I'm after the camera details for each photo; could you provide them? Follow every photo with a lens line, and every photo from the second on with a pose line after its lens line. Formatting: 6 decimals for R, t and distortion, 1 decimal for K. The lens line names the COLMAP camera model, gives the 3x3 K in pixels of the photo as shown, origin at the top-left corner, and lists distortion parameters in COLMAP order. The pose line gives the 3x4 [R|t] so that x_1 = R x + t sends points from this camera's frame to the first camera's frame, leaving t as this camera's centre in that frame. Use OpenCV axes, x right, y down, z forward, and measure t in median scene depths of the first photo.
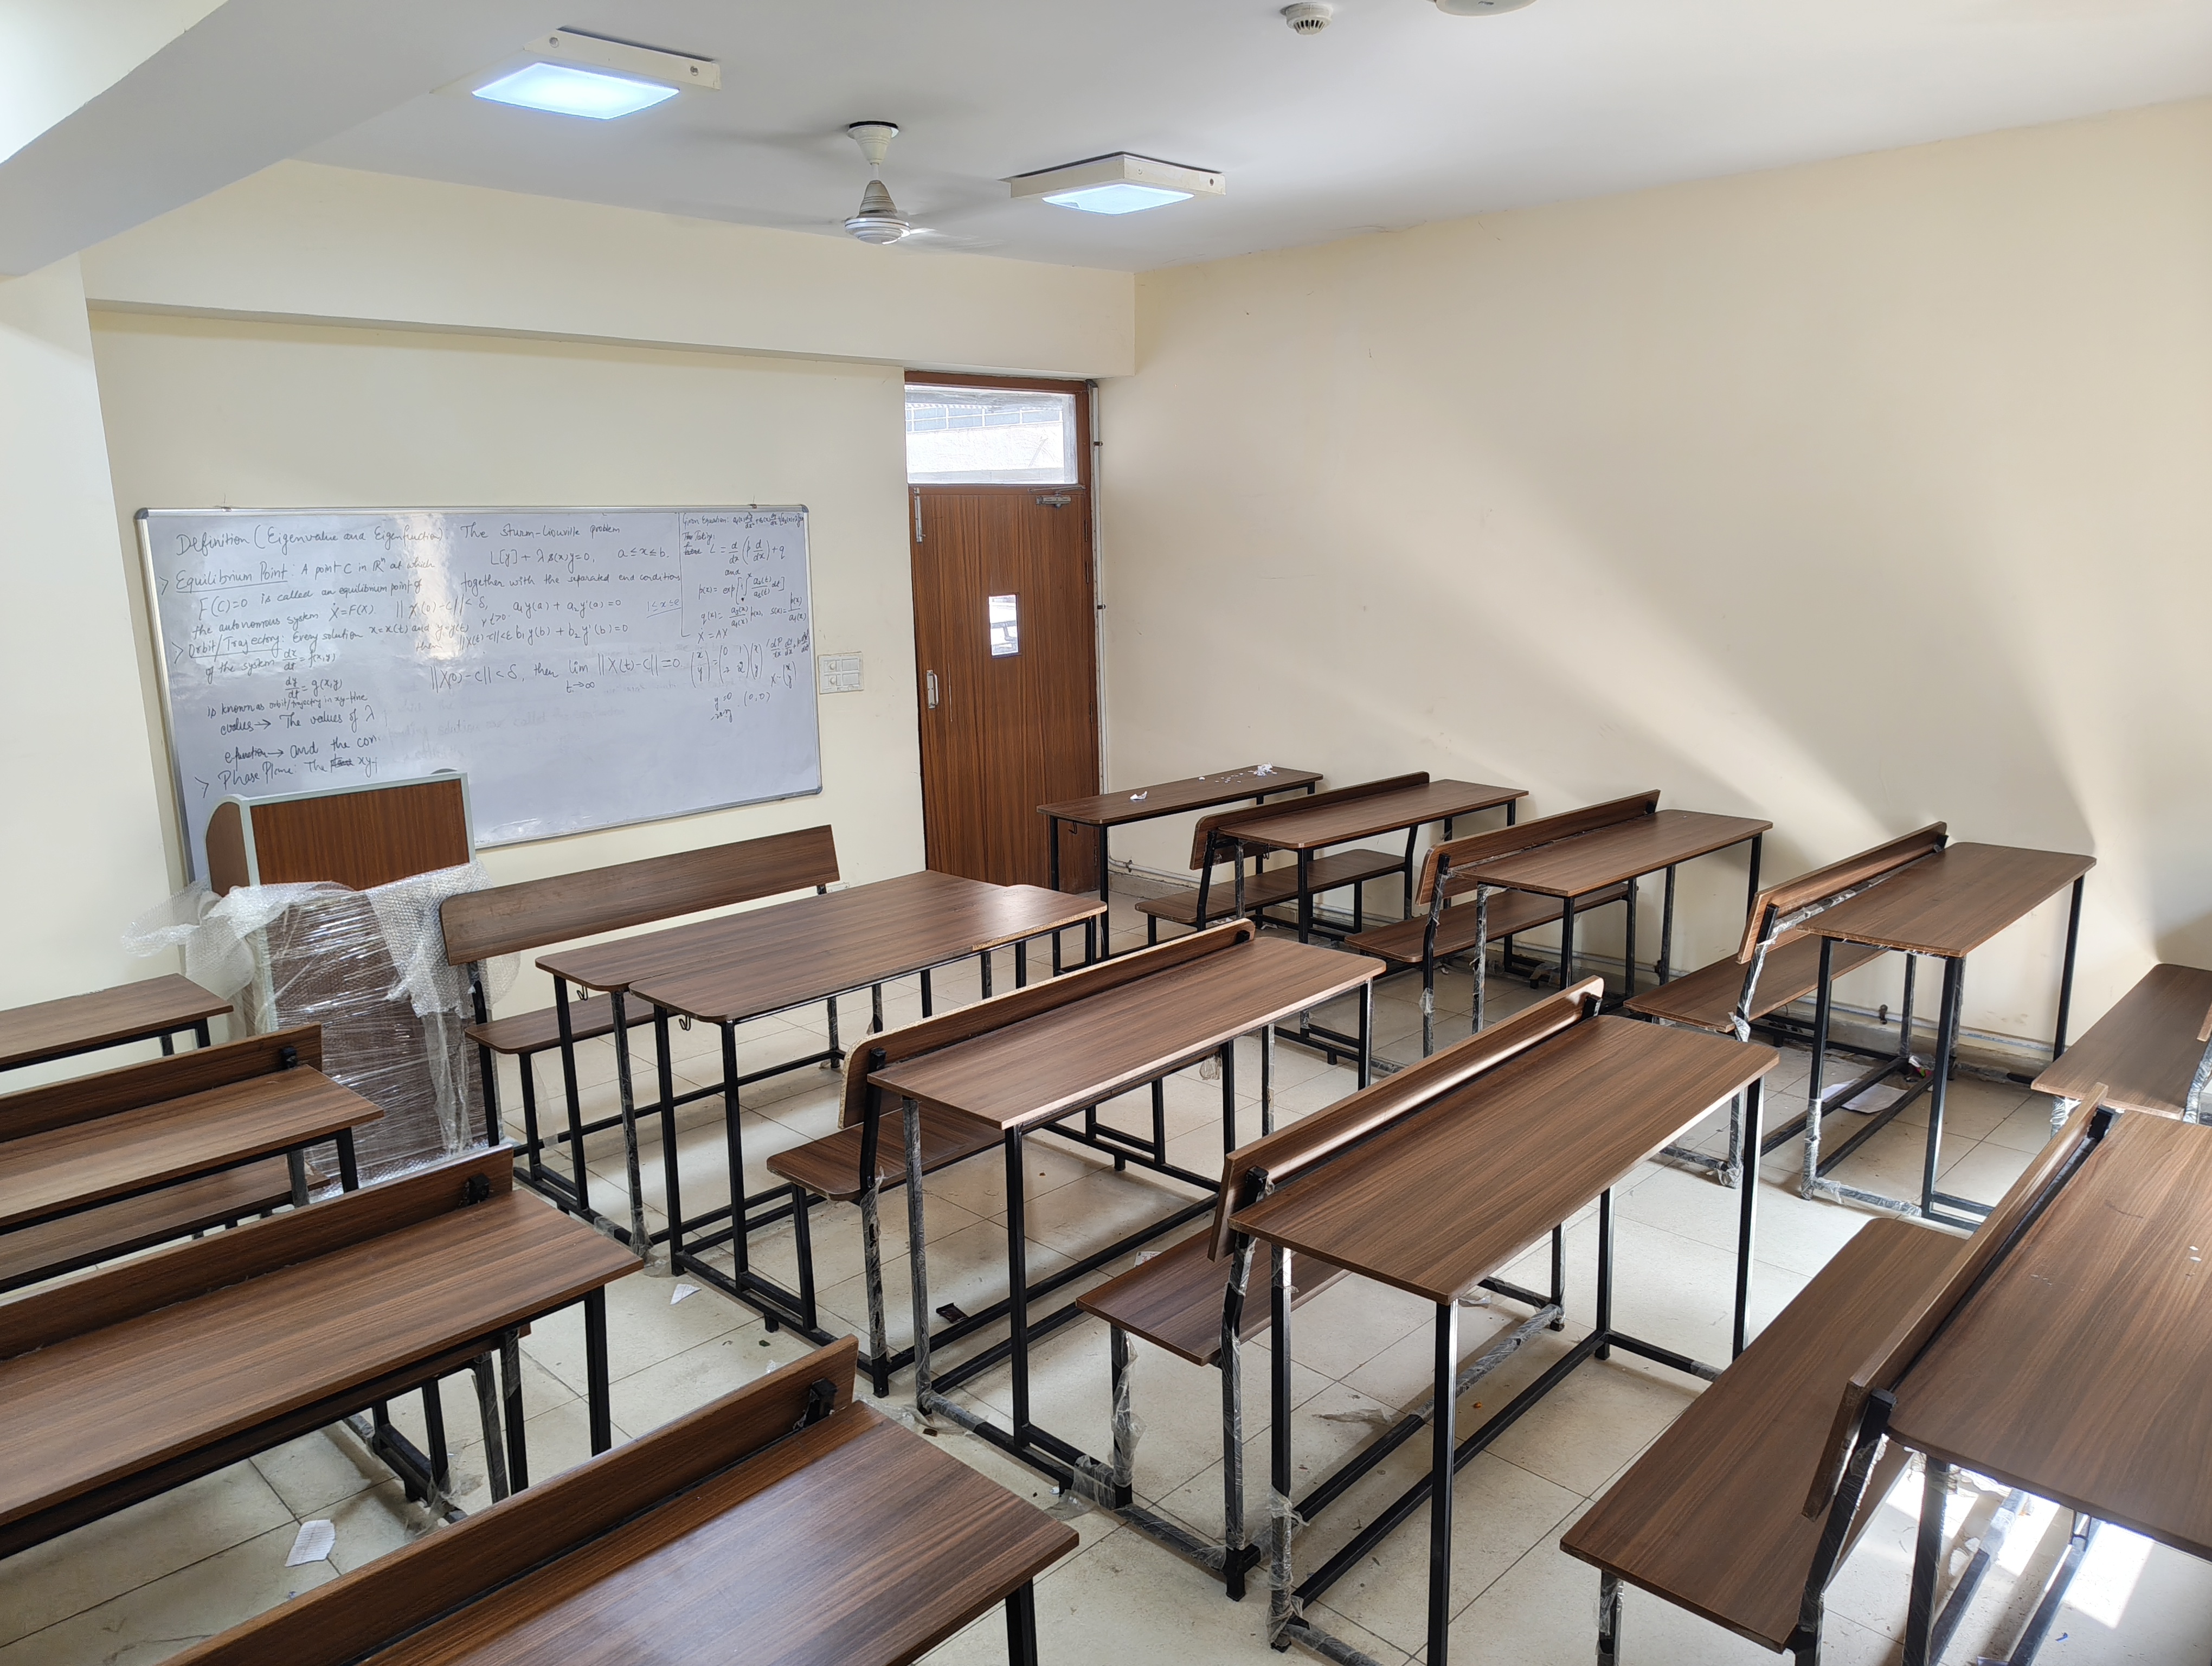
lens RADIAL K [[1536.9, 0, 1105.0], [0, 1536.9, 826.8], [0, 0, 1]] dist [0.026730, -0.004711]
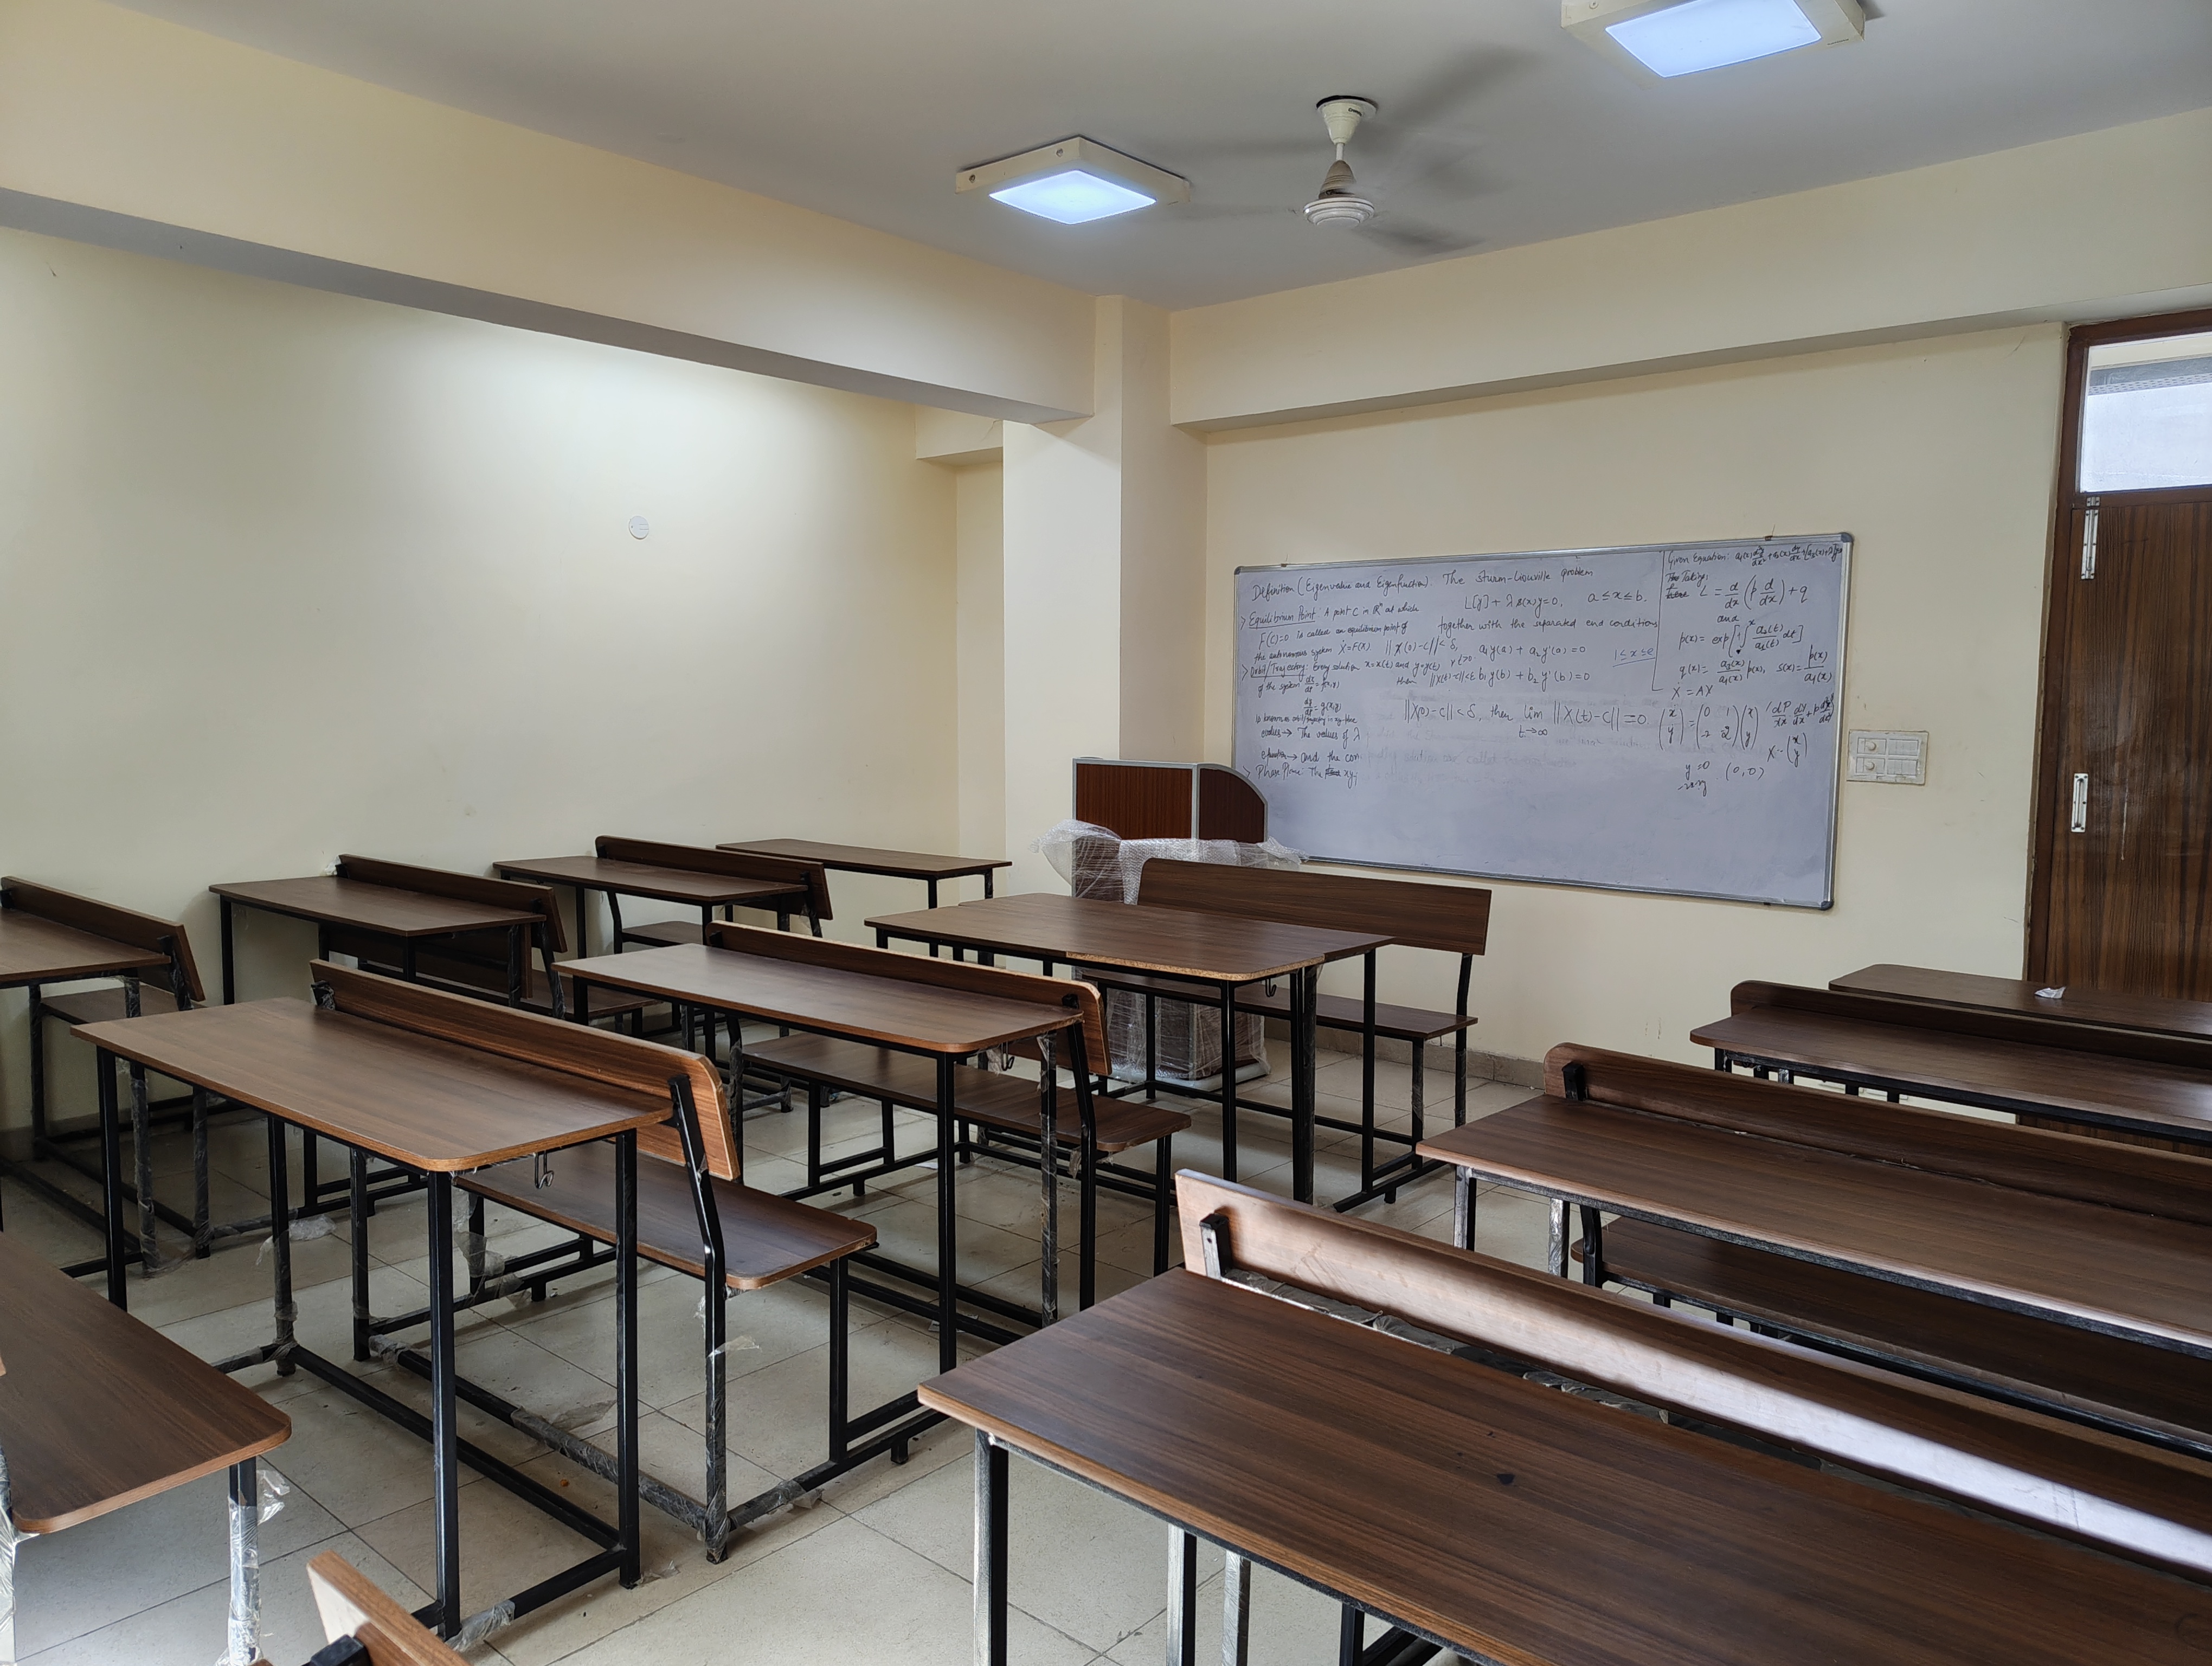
lens RADIAL K [[1536.9, 0, 1104.1], [0, 1536.9, 837.4], [0, 0, 1]] dist [0.026730, -0.004711]
pose [[0.072255, 0.114035, -0.990846, 0.599648], [-0.207385, 0.973447, 0.096910, -0.062392], [0.975587, 0.198485, 0.093986, 0.633474]]
